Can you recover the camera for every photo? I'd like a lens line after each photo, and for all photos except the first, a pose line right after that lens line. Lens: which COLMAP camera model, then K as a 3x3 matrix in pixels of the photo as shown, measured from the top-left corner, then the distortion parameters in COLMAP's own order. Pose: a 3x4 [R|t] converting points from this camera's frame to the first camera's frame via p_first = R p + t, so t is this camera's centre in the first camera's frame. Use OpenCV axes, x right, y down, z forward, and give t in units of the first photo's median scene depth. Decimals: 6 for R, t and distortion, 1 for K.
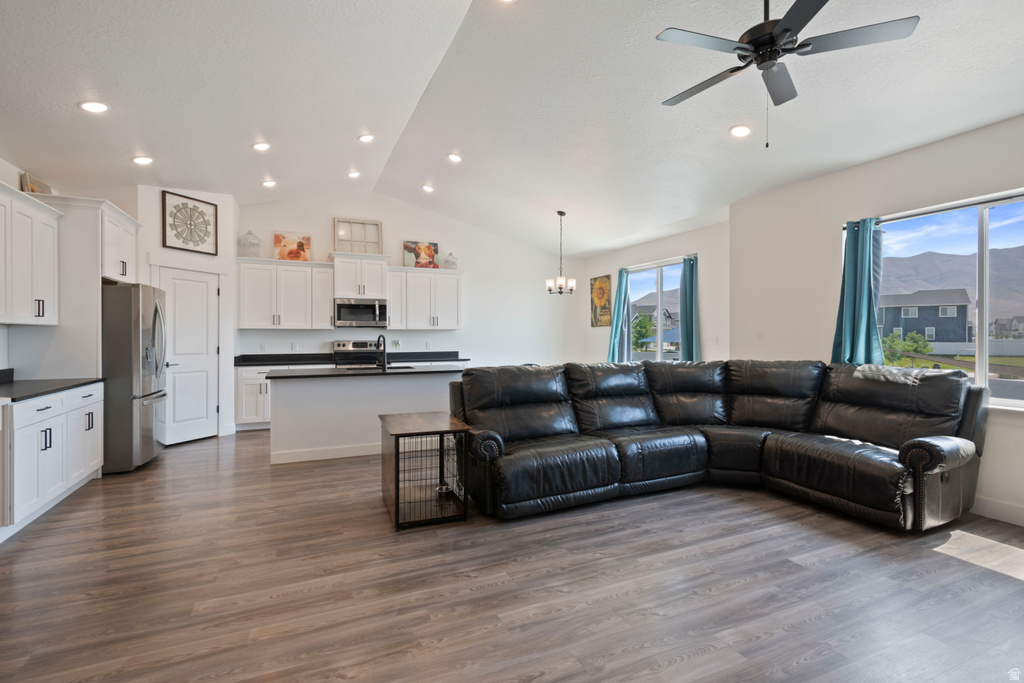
lens RADIAL K [[481.7, 0, 517.0], [0, 481.7, 337.5], [0, 0, 1]] dist [0.004171, 0.000482]
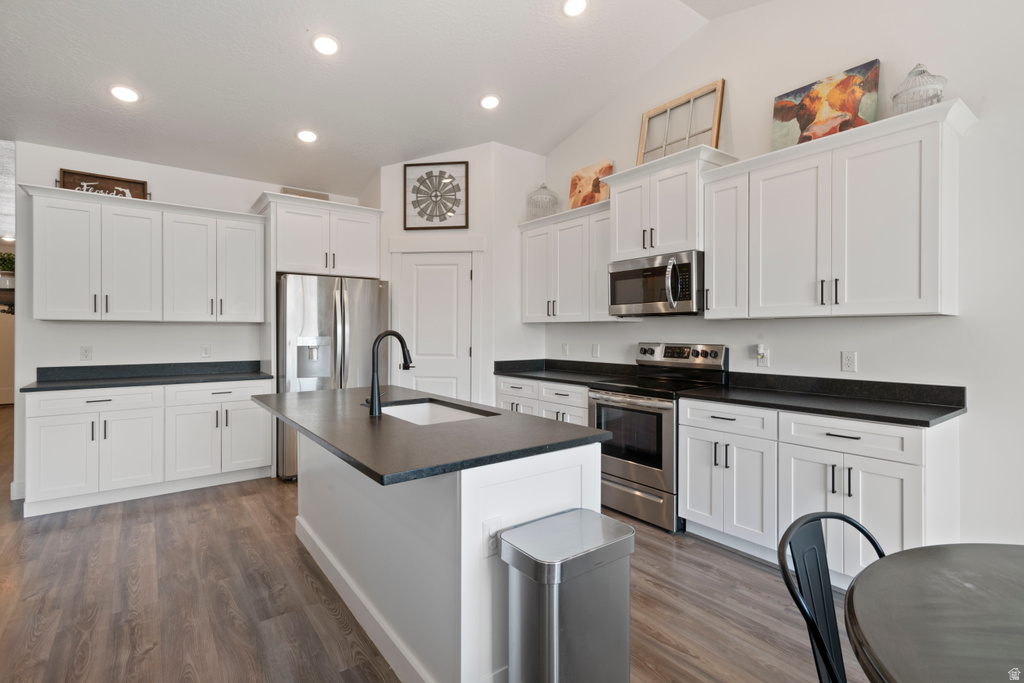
lens RADIAL K [[481.7, 0, 517.0], [0, 481.7, 337.5], [0, 0, 1]] dist [0.004171, 0.000482]
pose [[0.229079, 0.013369, -0.973316, 0.141589], [-0.005079, 0.999908, 0.012539, -0.005972], [0.973394, 0.002072, 0.229126, 0.896573]]
